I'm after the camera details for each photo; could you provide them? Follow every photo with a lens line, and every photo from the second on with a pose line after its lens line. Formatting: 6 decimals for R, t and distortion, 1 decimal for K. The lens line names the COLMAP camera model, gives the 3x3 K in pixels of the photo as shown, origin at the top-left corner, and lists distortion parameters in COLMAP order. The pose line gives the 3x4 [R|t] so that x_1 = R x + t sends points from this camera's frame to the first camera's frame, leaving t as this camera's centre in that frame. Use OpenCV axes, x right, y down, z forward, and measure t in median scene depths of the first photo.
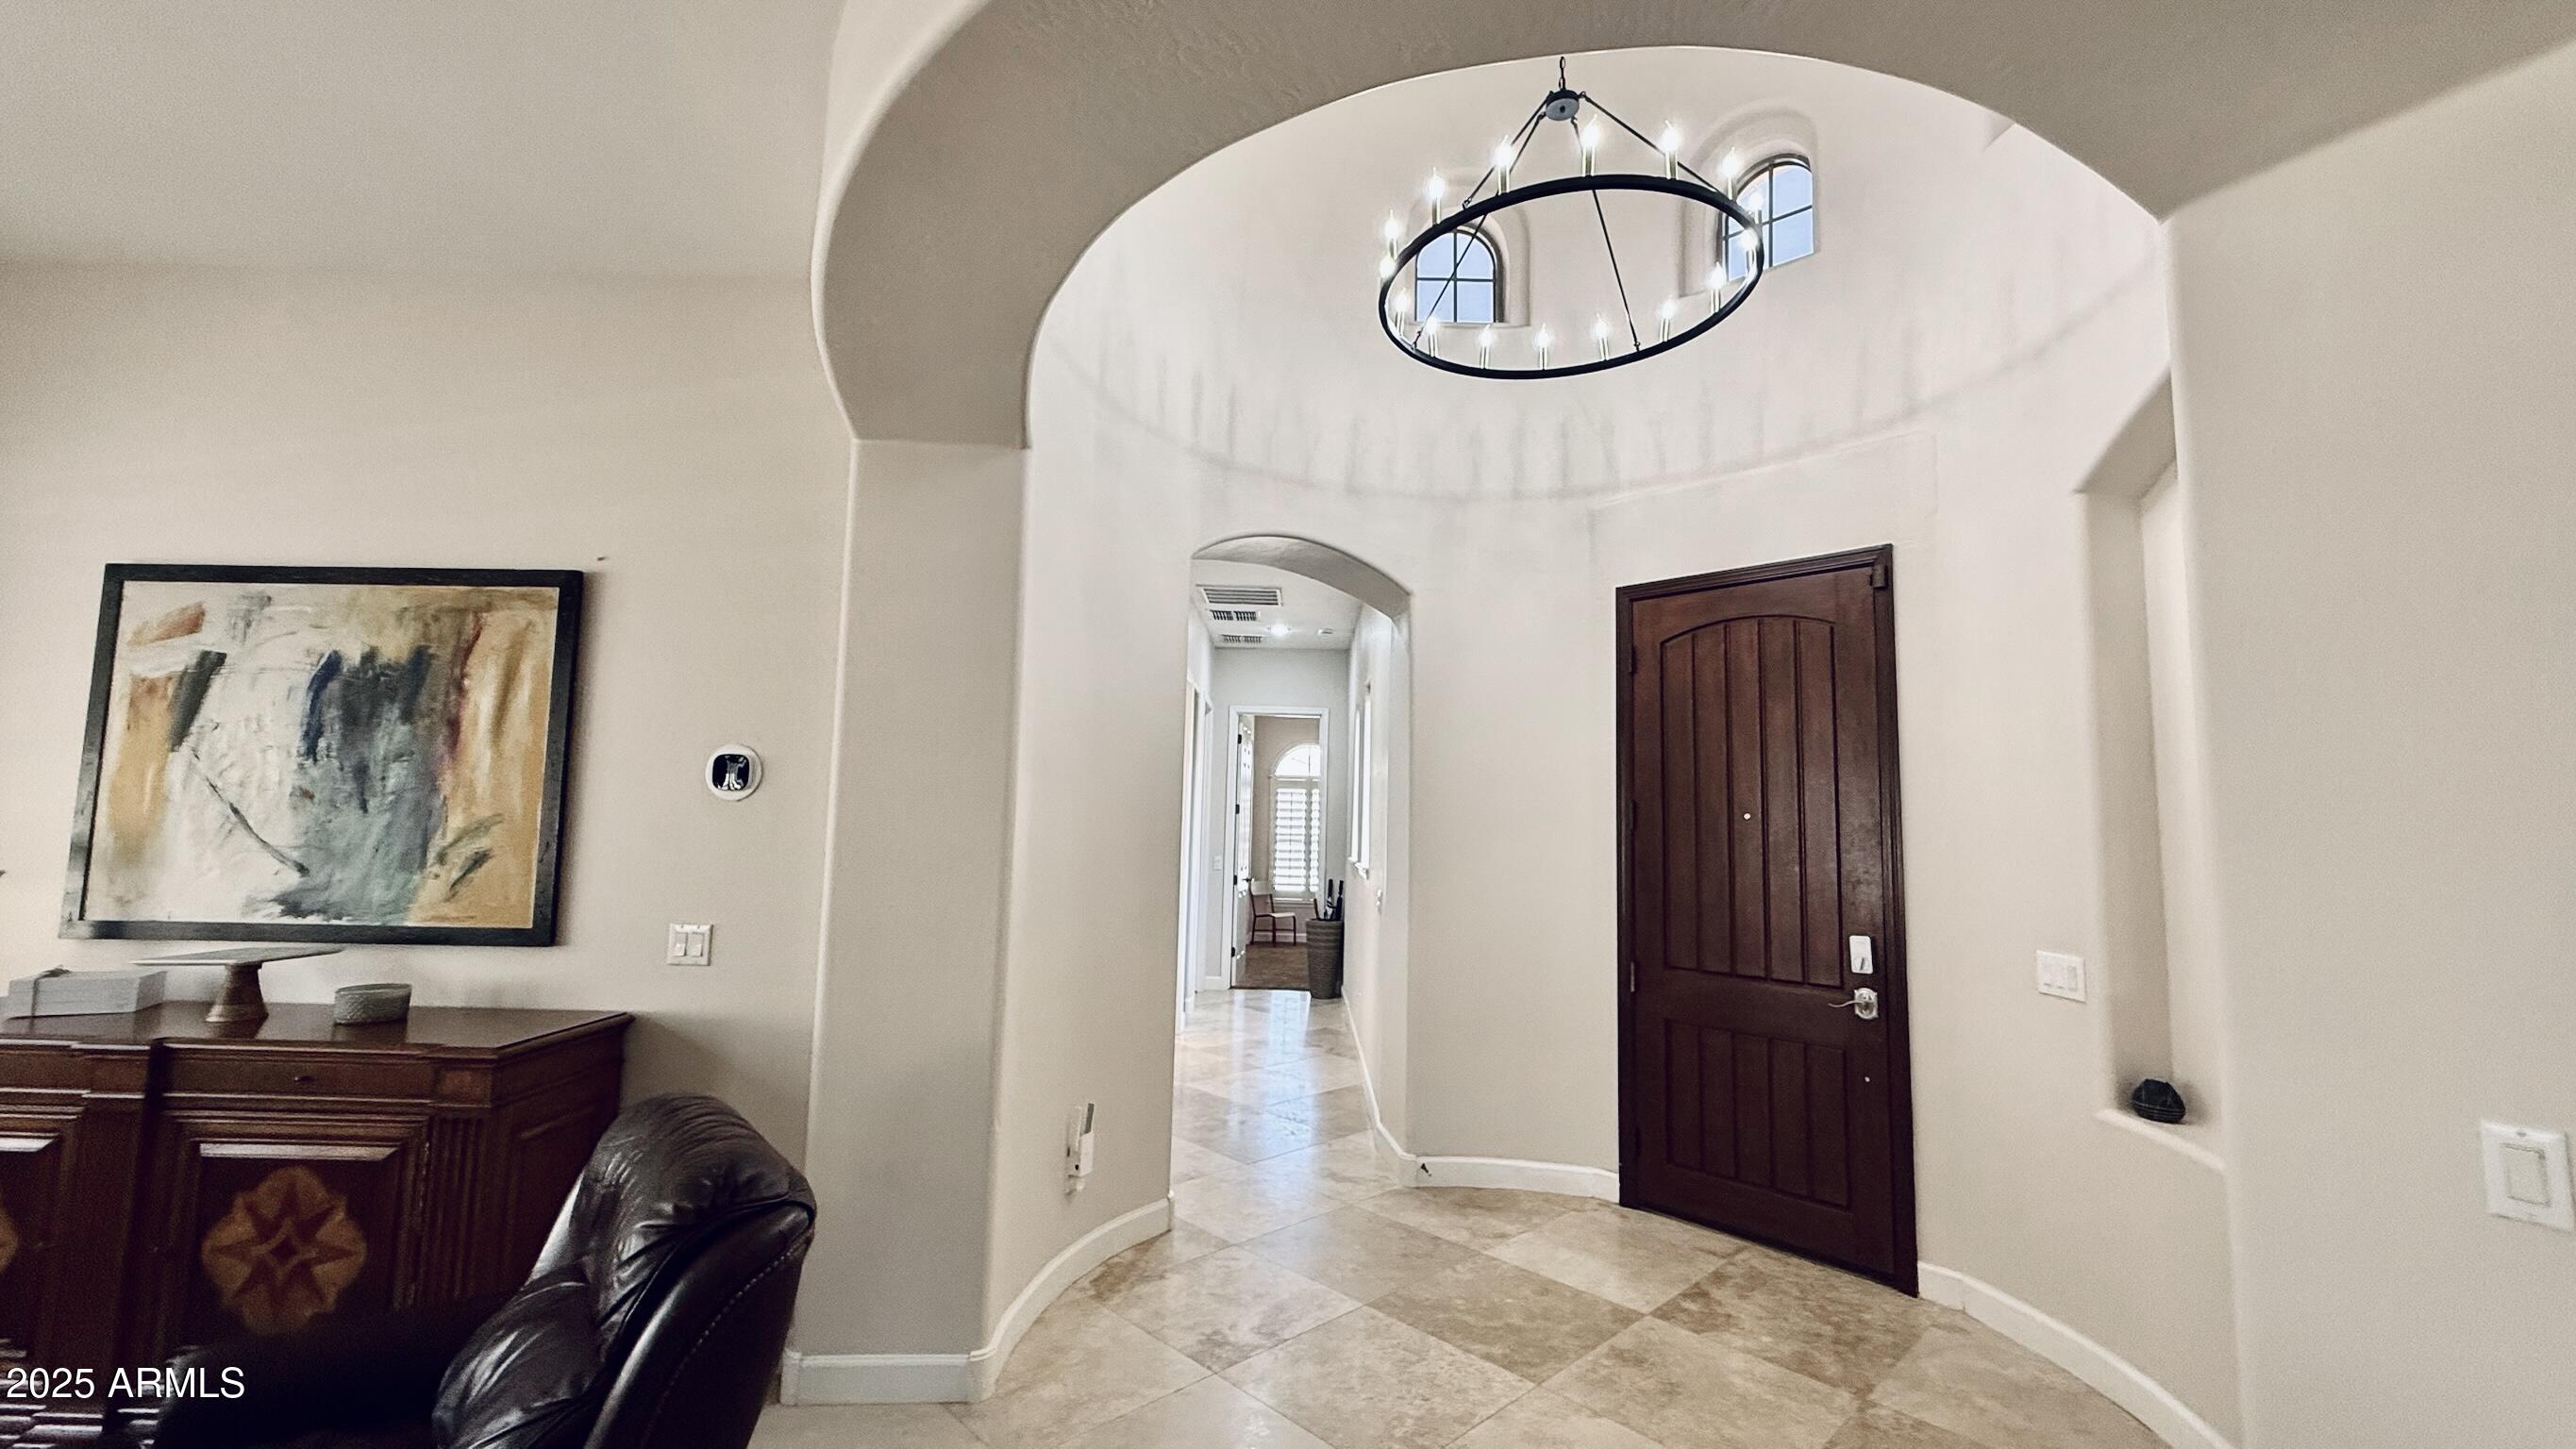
lens RADIAL K [[1010.5, 0, 1283.5], [0, 1010.5, 725.9], [0, 0, 1]] dist [-0.002334, 0.000364]
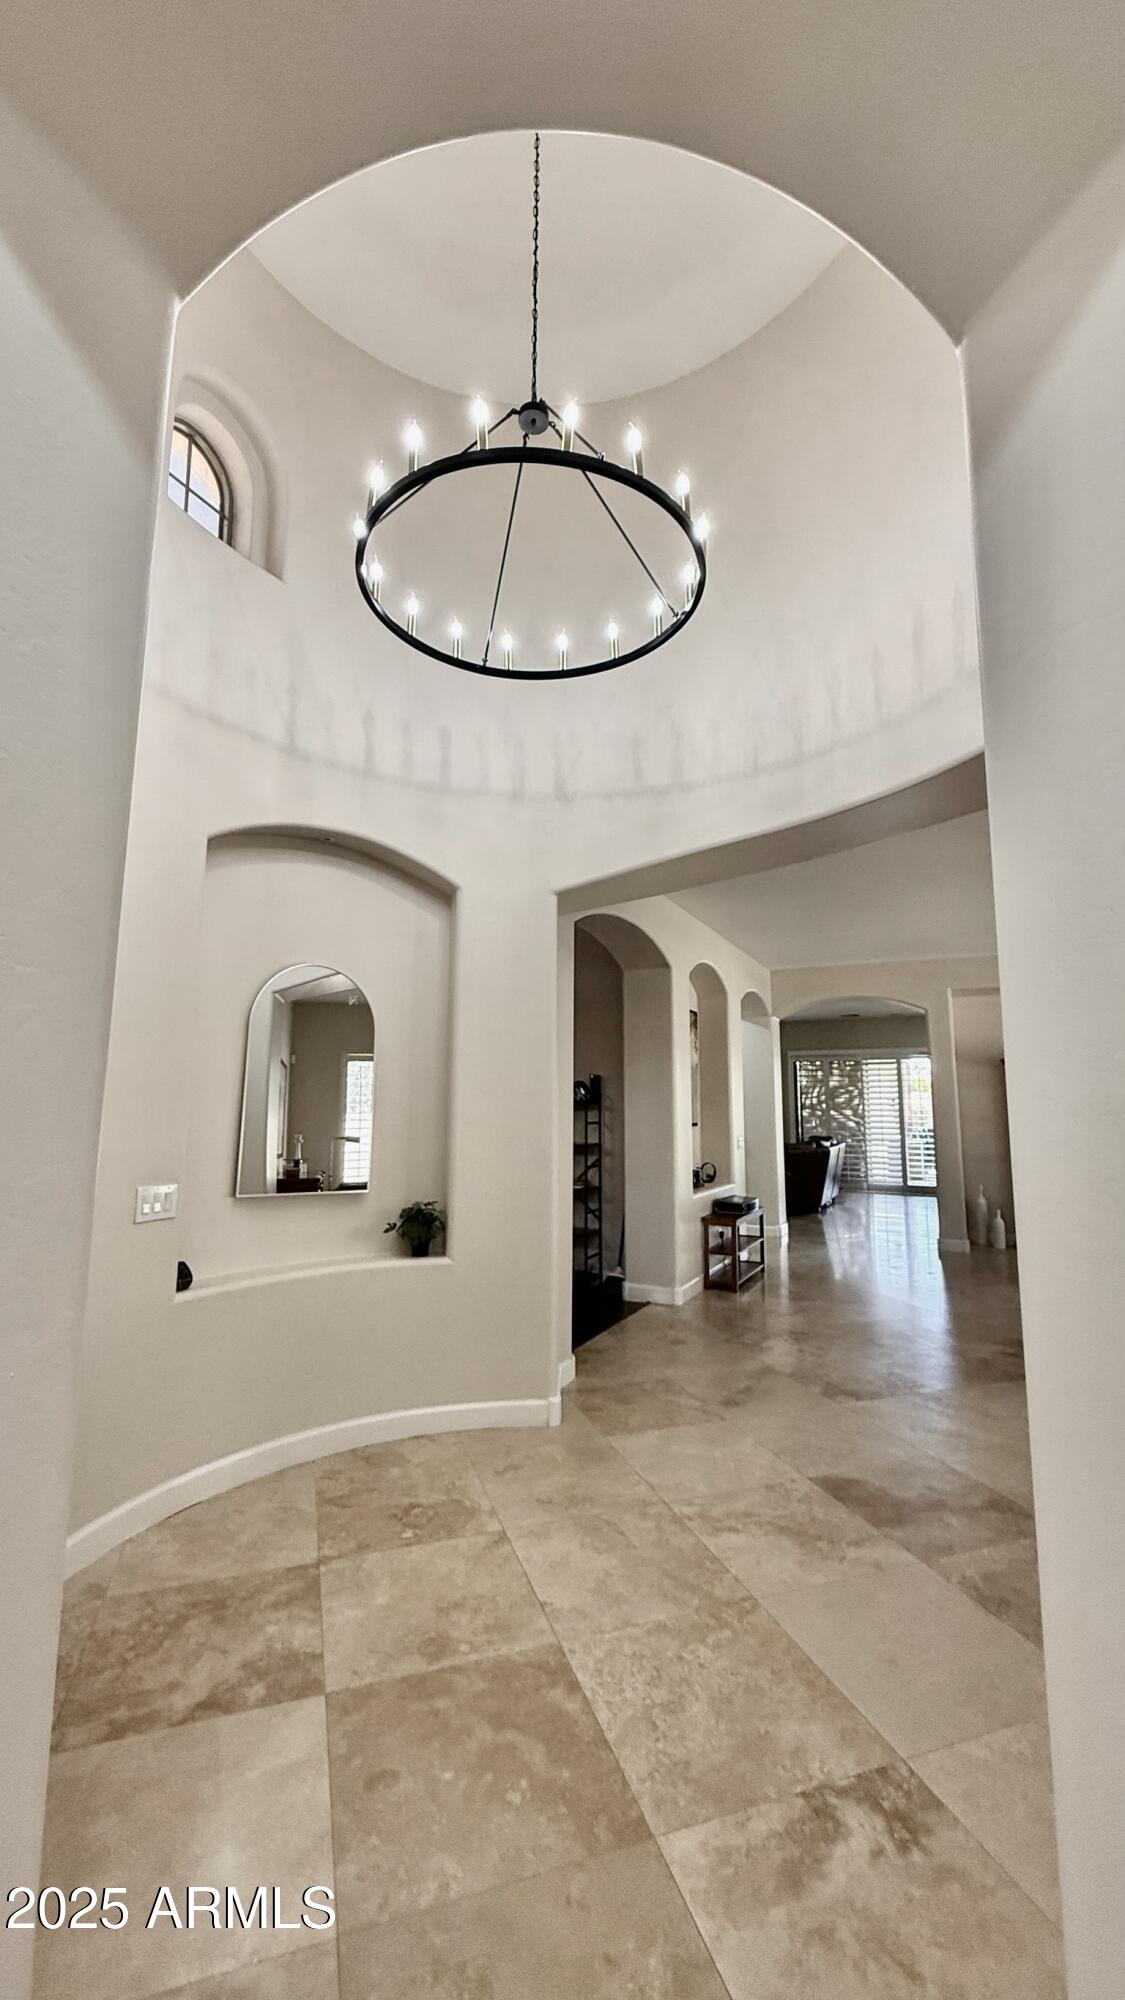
lens RADIAL K [[784.7, 0, 559.2], [0, 784.7, 1003.3], [0, 0, 1]] dist [-0.002334, 0.000364]
pose [[-0.894374, 0.025450, 0.446594, -0.108819], [-0.072438, 0.976962, -0.200743, 0.164271], [-0.441415, -0.211890, -0.871927, 1.679934]]
